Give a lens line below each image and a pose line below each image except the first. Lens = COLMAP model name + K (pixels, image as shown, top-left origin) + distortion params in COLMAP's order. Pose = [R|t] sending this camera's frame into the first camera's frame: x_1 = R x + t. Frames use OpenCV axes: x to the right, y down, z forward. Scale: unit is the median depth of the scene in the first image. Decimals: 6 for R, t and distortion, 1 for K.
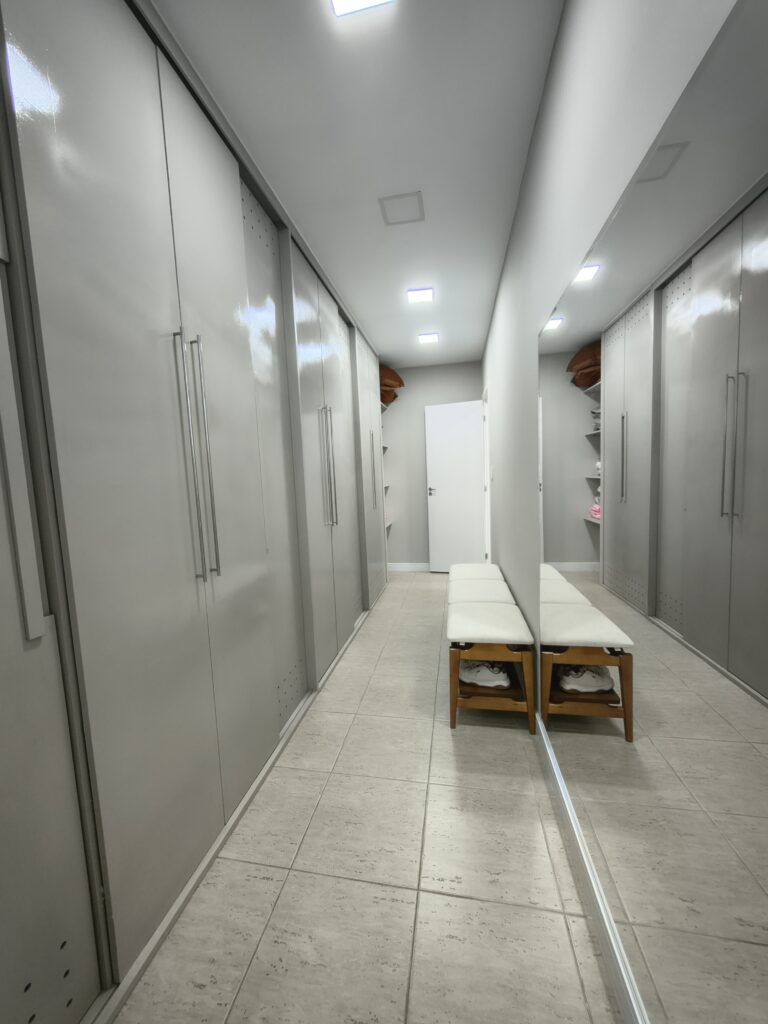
lens RADIAL K [[382.9, 0, 383.7], [0, 382.9, 515.0], [0, 0, 1]] dist [-0.001391, -0.000035]
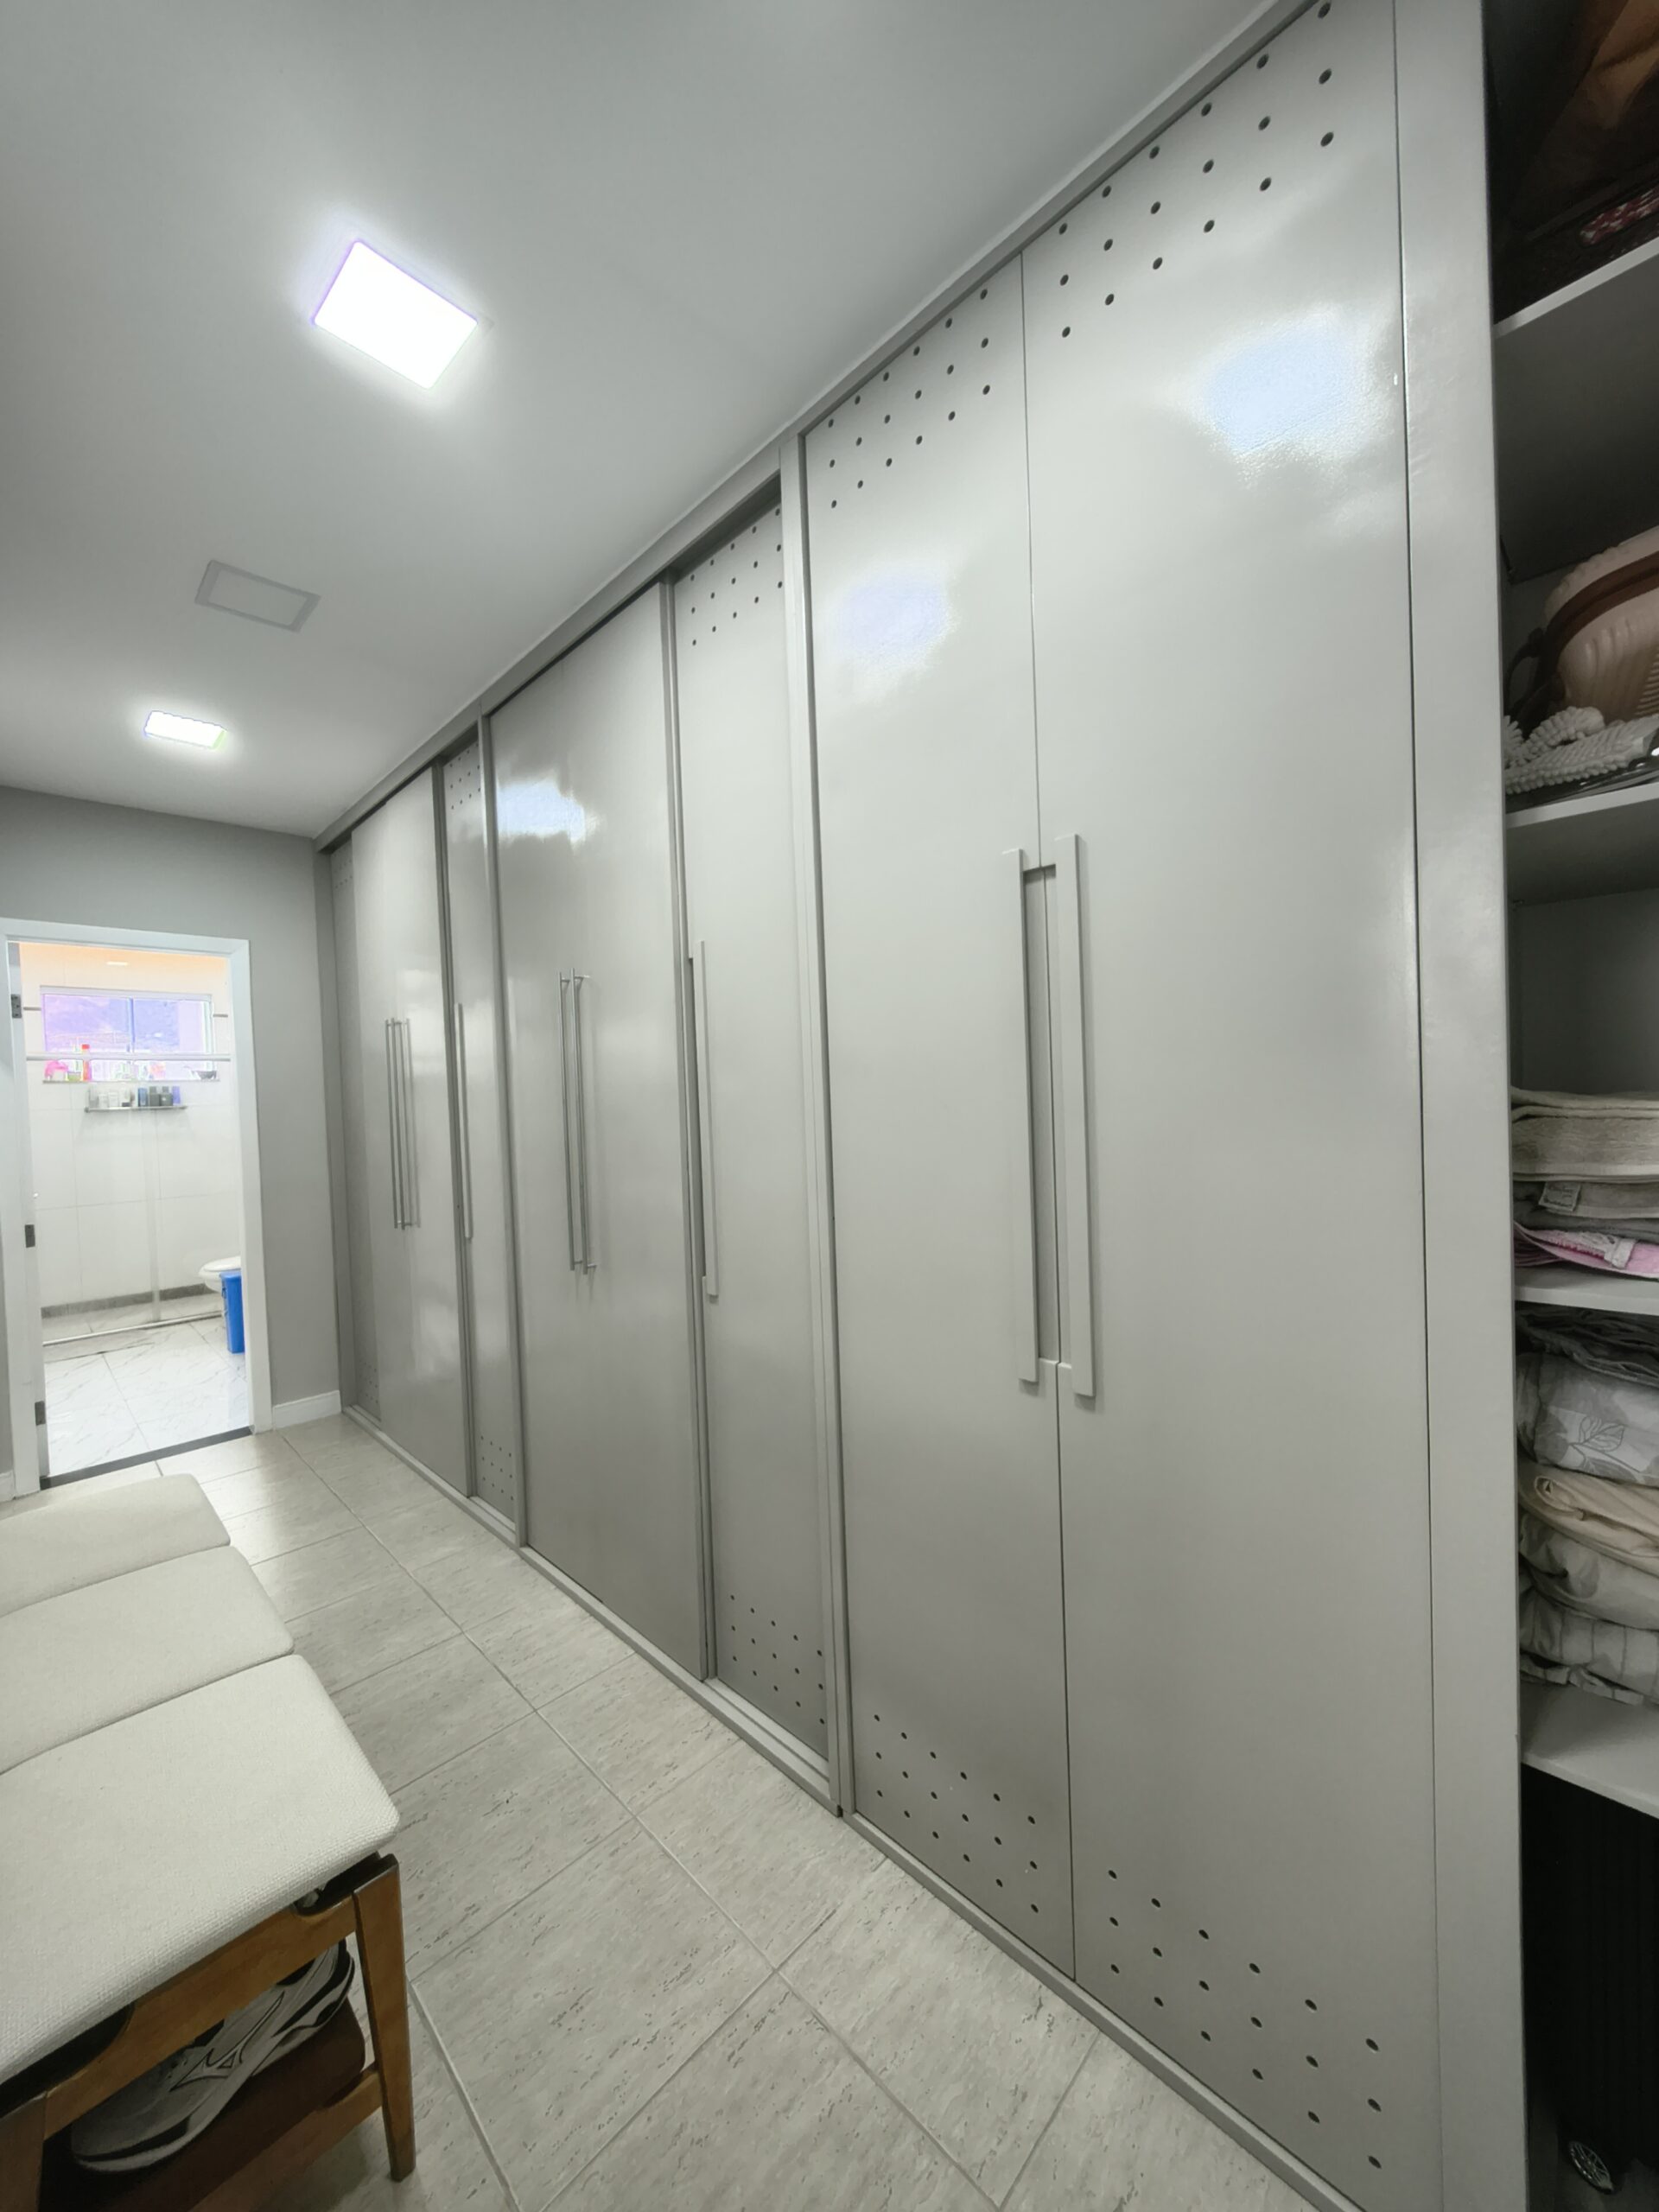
lens RADIAL K [[827.1, 0, 828.9], [0, 827.1, 1112.4], [0, 0, 1]] dist [-0.001391, -0.000035]
pose [[-0.554071, 0.083405, -0.828280, 0.505239], [-0.013979, 0.993896, 0.109433, -0.280183], [0.832352, 0.072212, -0.549523, 2.015334]]
